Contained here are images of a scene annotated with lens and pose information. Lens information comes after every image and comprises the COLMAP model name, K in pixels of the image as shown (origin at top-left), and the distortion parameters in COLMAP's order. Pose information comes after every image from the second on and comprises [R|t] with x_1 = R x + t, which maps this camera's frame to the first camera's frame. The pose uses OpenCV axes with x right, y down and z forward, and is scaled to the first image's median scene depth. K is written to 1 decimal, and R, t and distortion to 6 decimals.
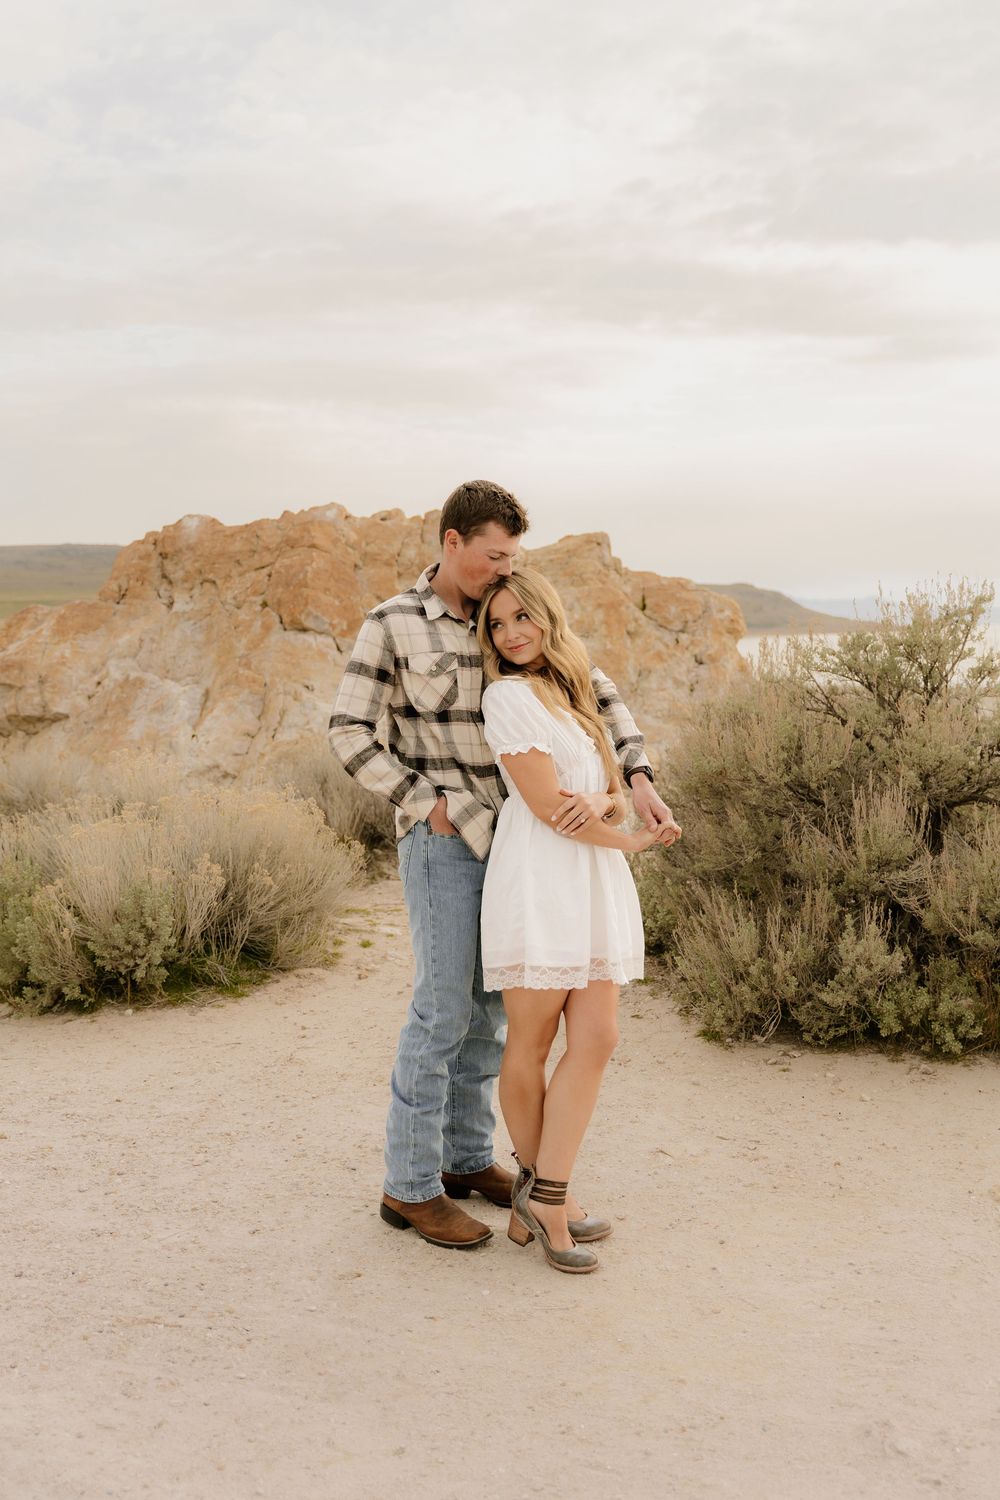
lens RADIAL K [[1570.2, 0, 541.9], [0, 1570.2, 723.8], [0, 0, 1]] dist [-0.008055, 0.008270]
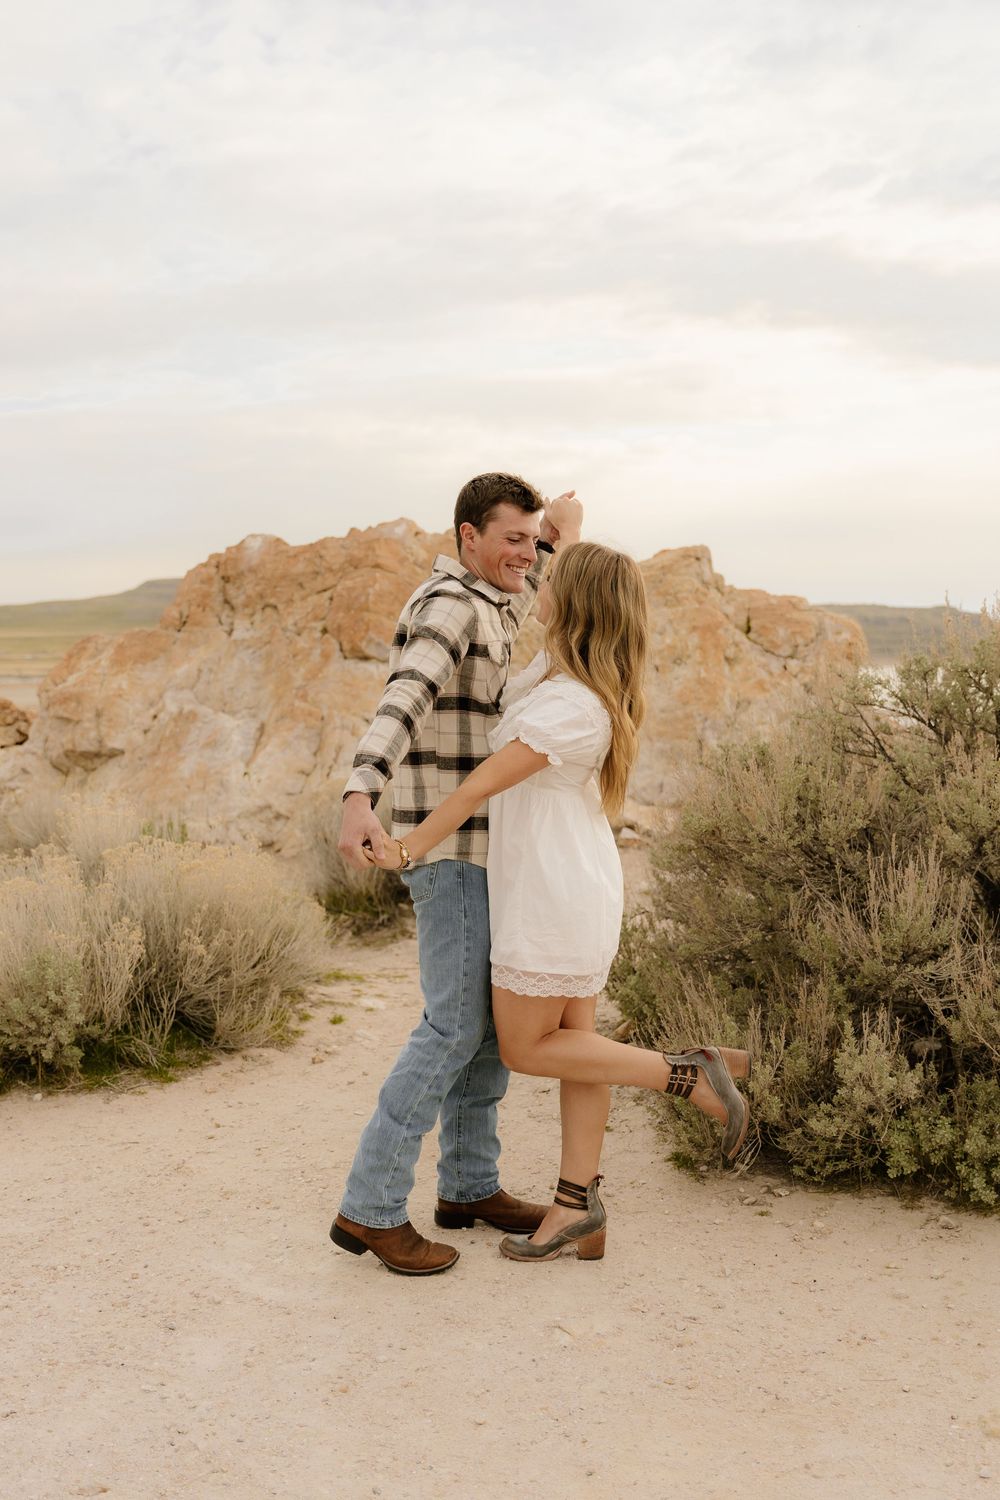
lens RADIAL K [[1609.3, 0, 457.0], [0, 1609.3, 851.3], [0, 0, 1]] dist [0.001816, -0.012143]
pose [[0.987149, 0.012140, -0.159343, 0.053670], [-0.002662, 0.998221, 0.059561, -0.003563], [0.159782, -0.058371, 0.985425, 0.078739]]
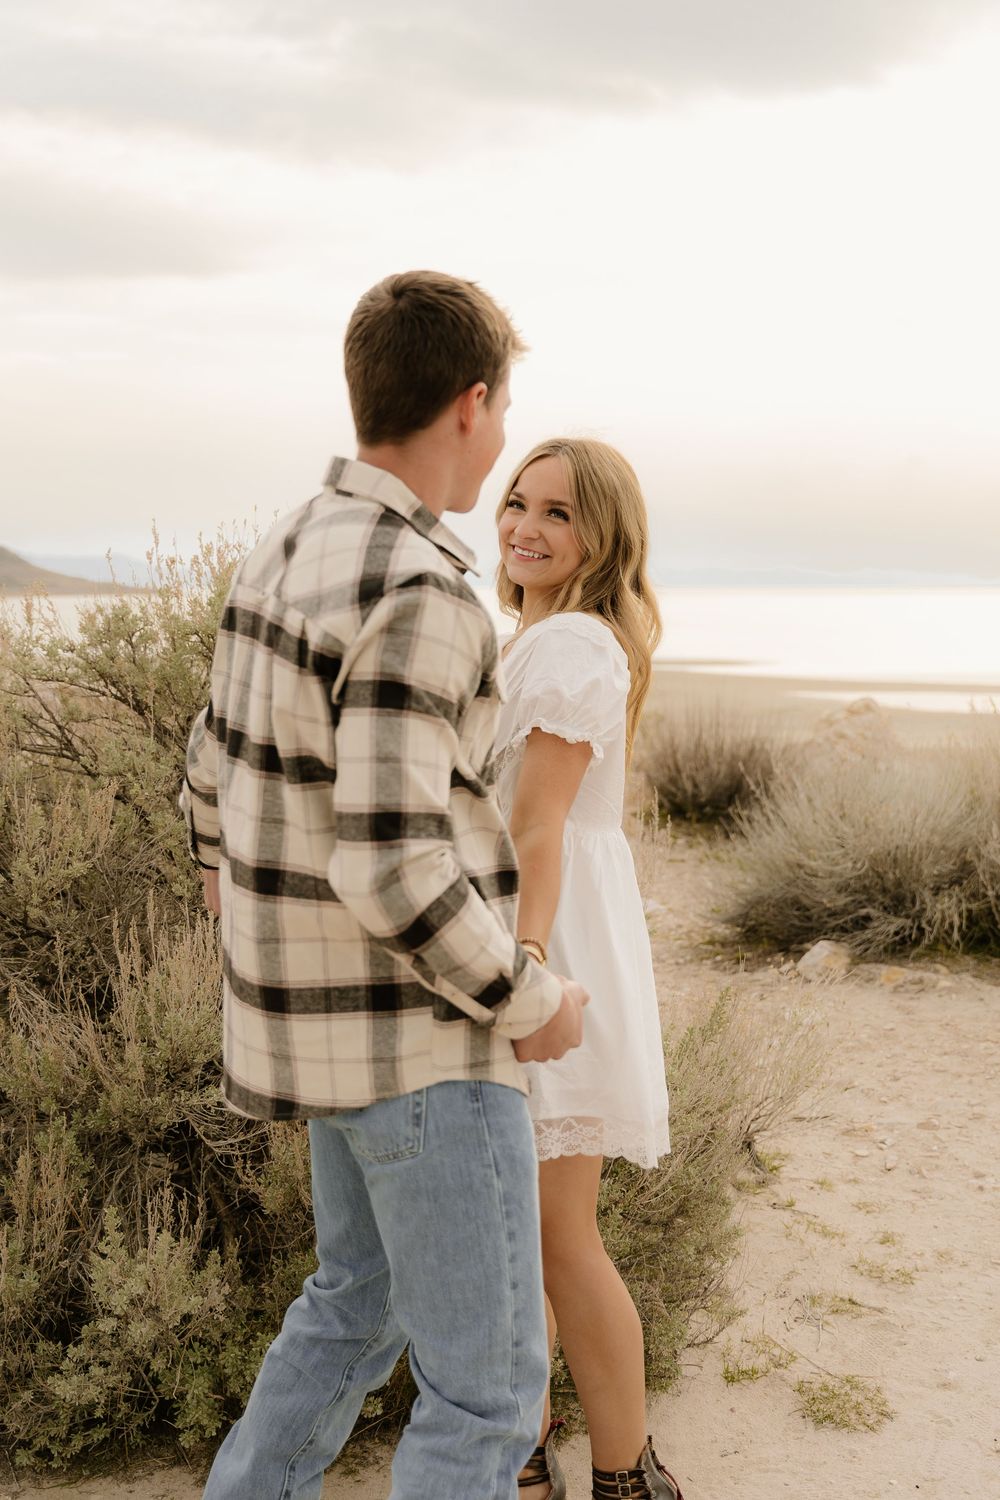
lens RADIAL K [[1800.8, 0, 585.4], [0, 1800.8, 749.6], [0, 0, 1]] dist [0.019239, 0.015709]
pose [[0.895984, -0.017857, 0.443727, 0.034315], [0.006499, 0.999611, 0.027105, -0.013019], [-0.444038, -0.021401, 0.895752, 0.183636]]
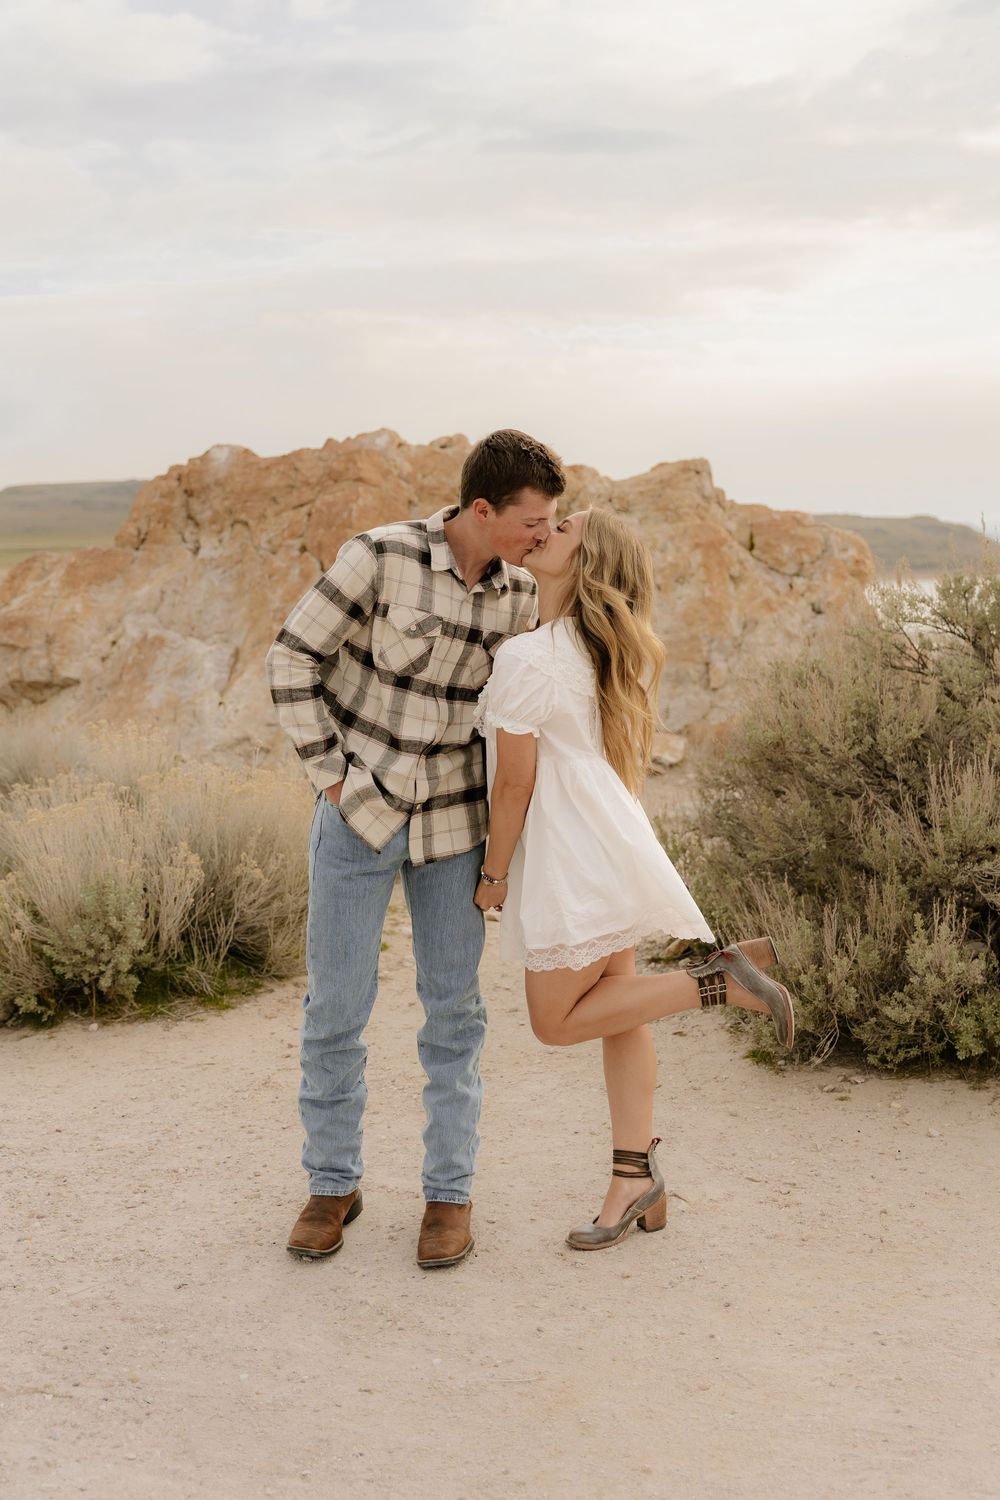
lens RADIAL K [[1846.5, 0, 573.7], [0, 1846.5, 713.1], [0, 0, 1]] dist [0.017817, -0.022573]
pose [[0.998299, -0.006778, -0.057908, 0.028923], [0.007649, 0.999861, 0.014837, -0.000486], [0.057799, -0.015254, 0.998212, 0.003684]]
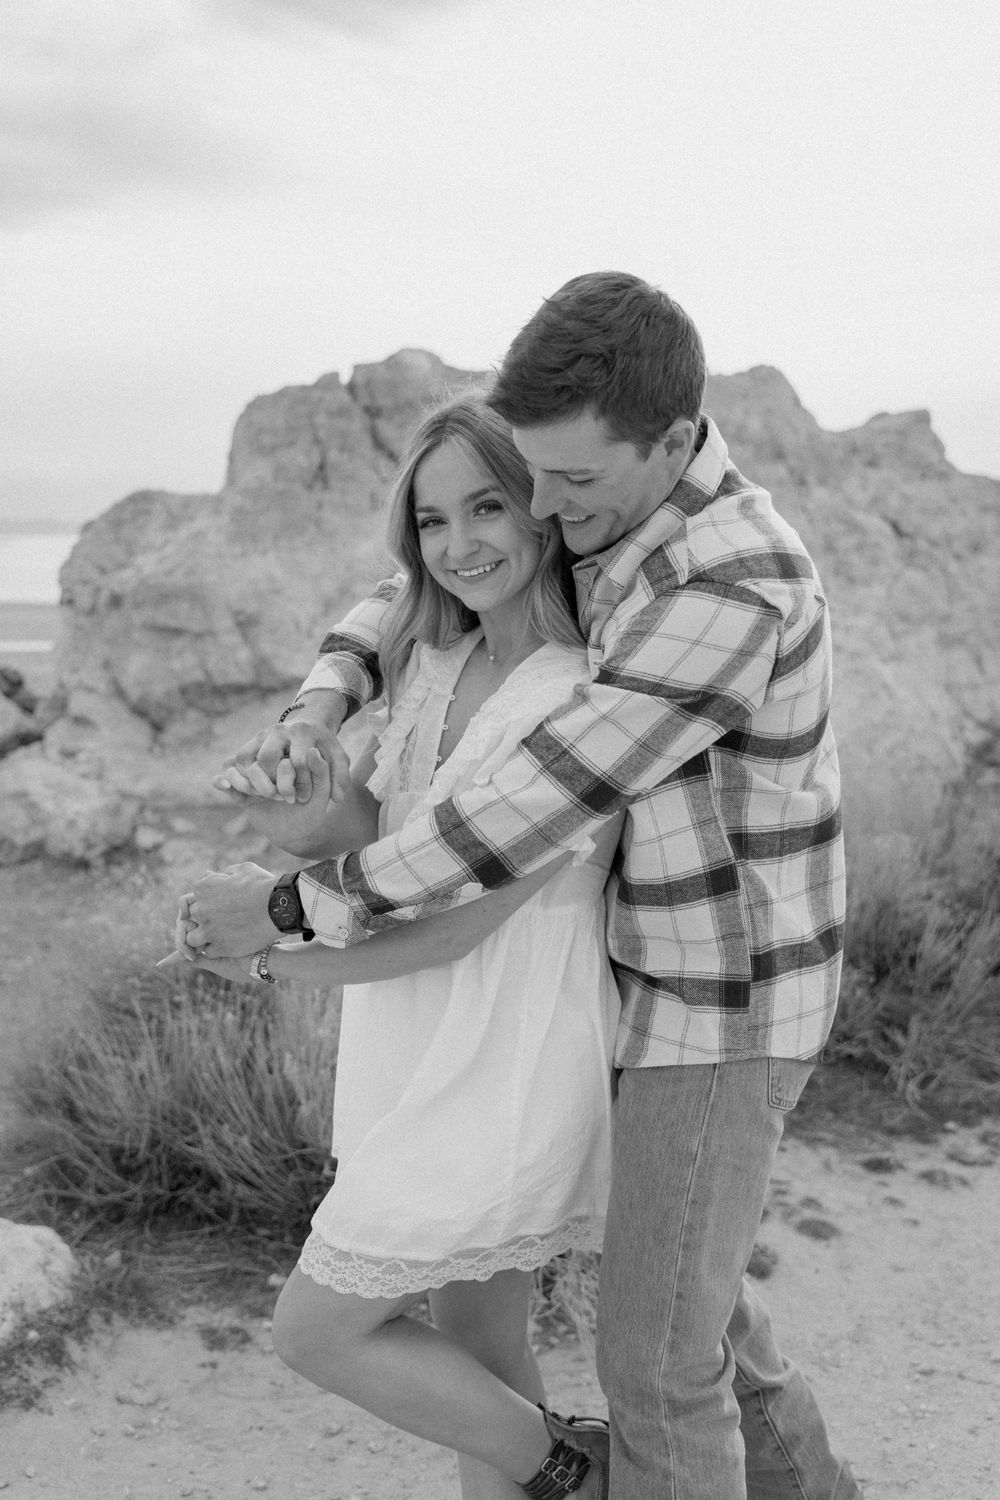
lens RADIAL K [[1681.5, 0, 476.9], [0, 1681.5, 708.5], [0, 0, 1]] dist [0.000809, 0.006412]
pose [[0.881946, -0.035791, 0.469990, -0.569421], [0.017210, 0.998893, 0.043773, -0.022582], [-0.471037, -0.030517, 0.881586, 0.447927]]
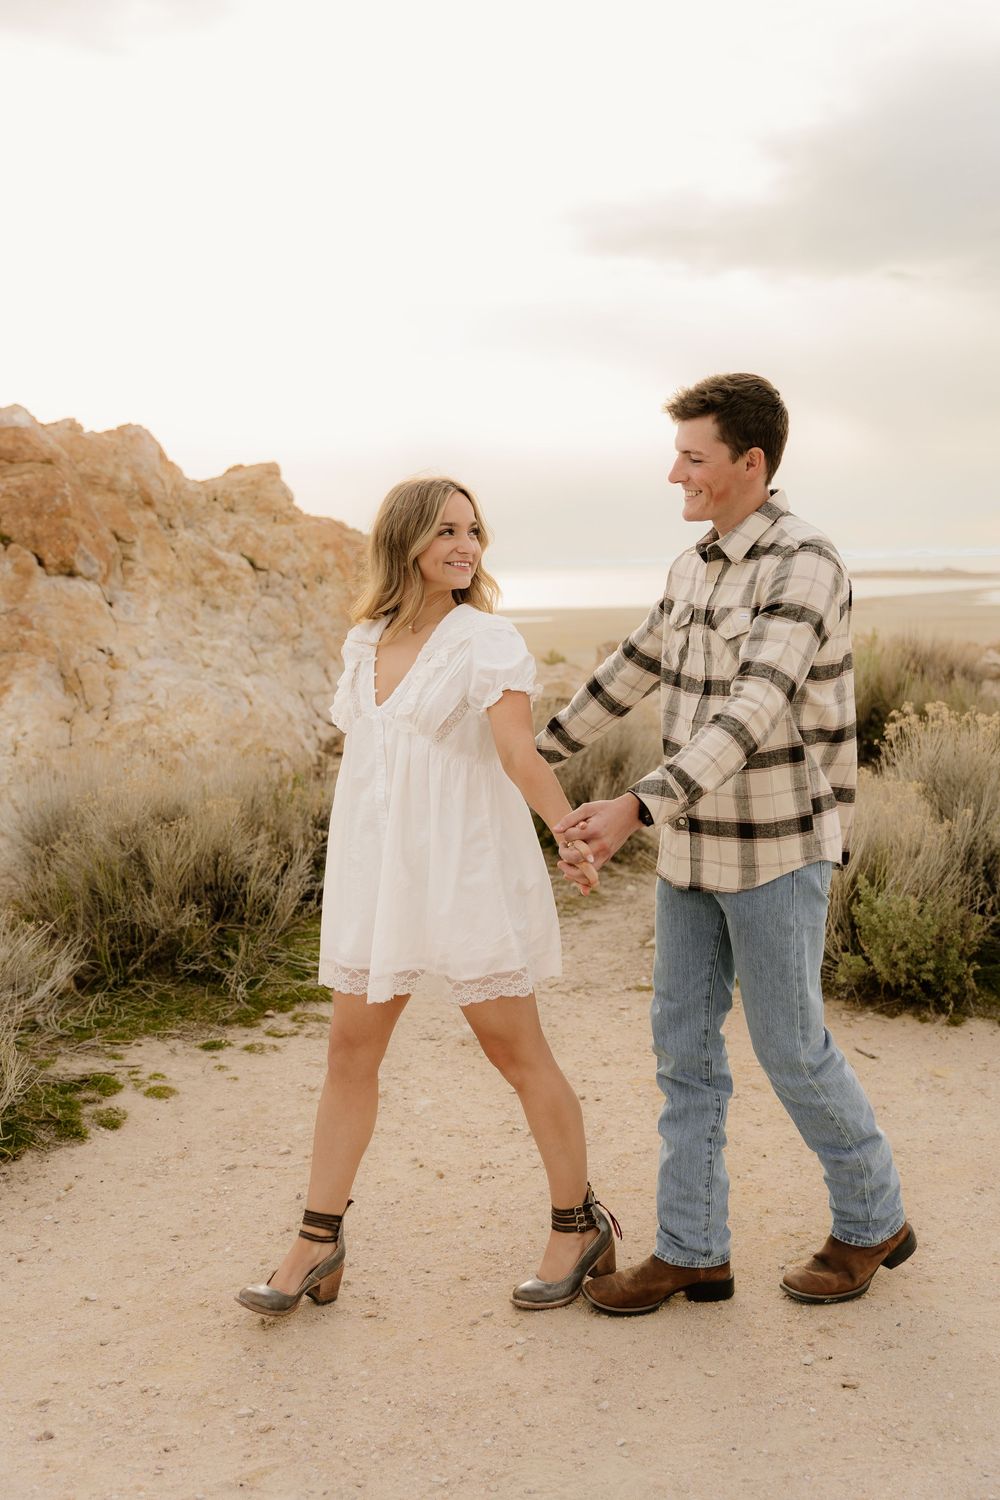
lens RADIAL K [[1580.8, 0, 495.8], [0, 1580.8, 722.5], [0, 0, 1]] dist [0.004683, 0.012321]
pose [[0.659401, -0.074725, 0.748069, -0.600024], [0.059875, 0.997107, 0.046824, -0.013662], [-0.749404, 0.013915, 0.661967, 0.367617]]
